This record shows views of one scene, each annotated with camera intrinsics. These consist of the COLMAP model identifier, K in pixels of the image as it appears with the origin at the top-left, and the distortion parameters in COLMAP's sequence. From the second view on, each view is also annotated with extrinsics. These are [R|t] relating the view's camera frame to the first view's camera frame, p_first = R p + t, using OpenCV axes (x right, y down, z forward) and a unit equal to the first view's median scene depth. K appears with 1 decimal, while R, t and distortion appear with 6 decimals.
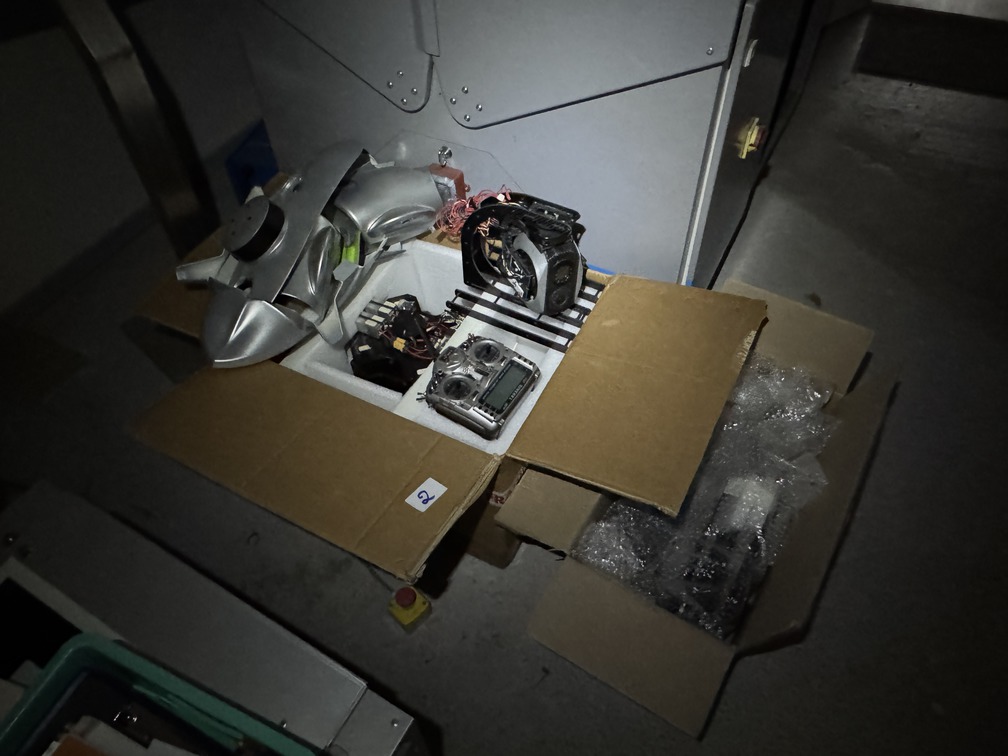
lens RADIAL K [[712.7, 0, 503.5], [0, 712.7, 380.3], [0, 0, 1]] dist [0.010348, -0.013379]
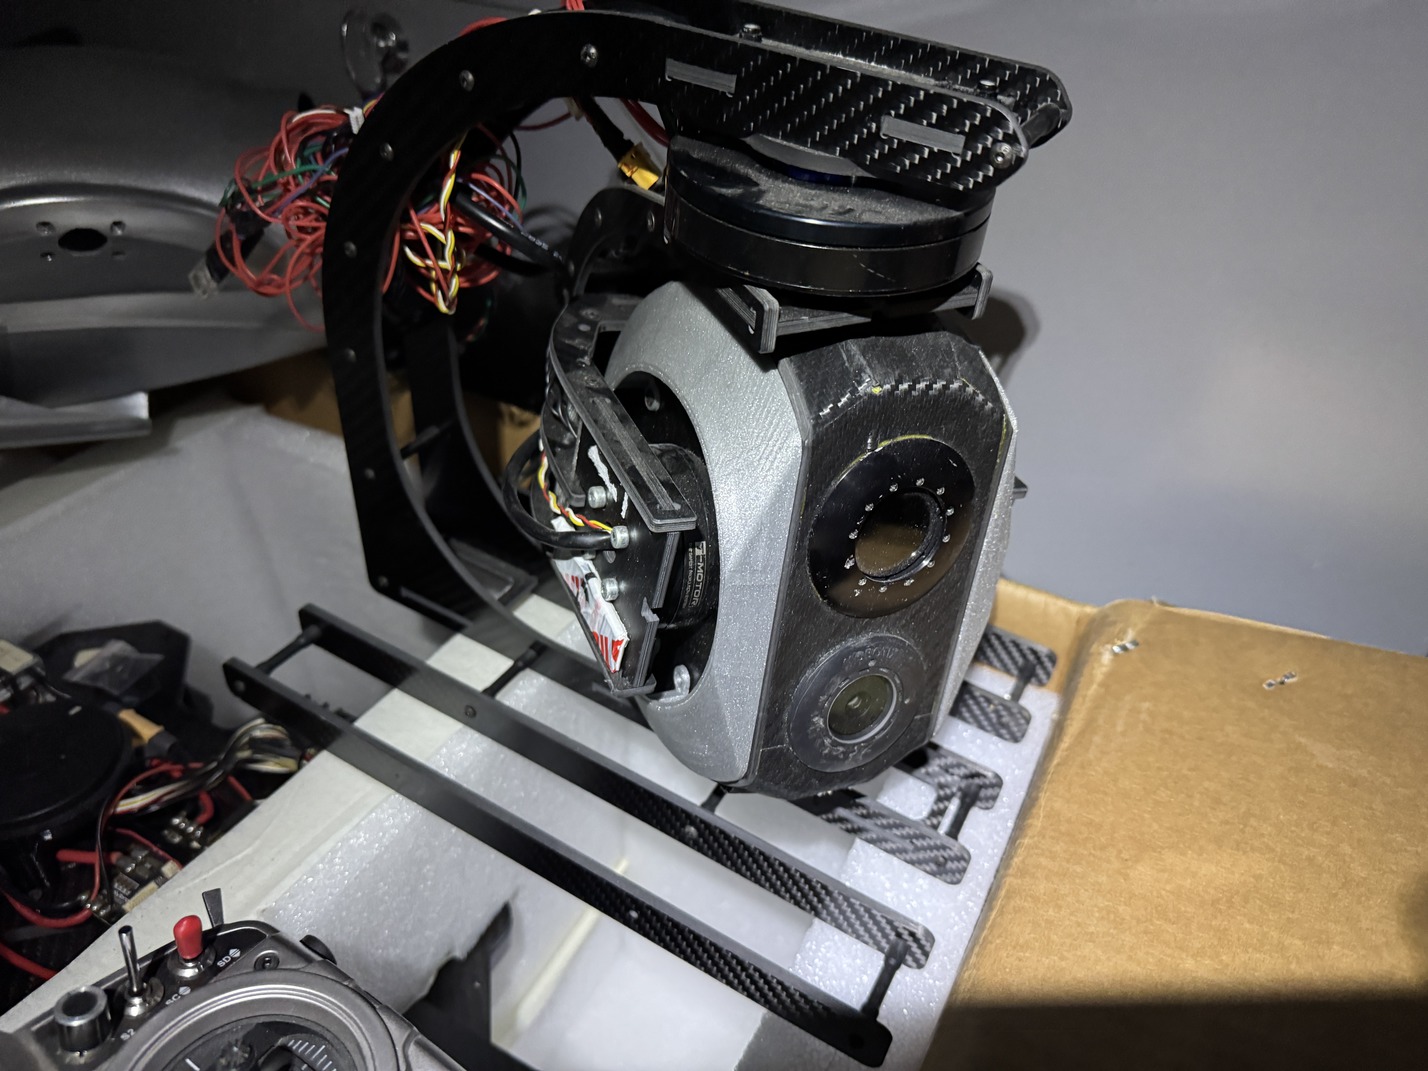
lens RADIAL K [[1009.6, 0, 711.1], [0, 1009.6, 536.7], [0, 0, 1]] dist [0.010348, -0.013379]
pose [[0.995129, 0.096673, 0.019293, 0.038360], [-0.087731, 0.957745, -0.273913, -0.083433], [-0.044958, 0.270886, 0.961561, 0.756530]]
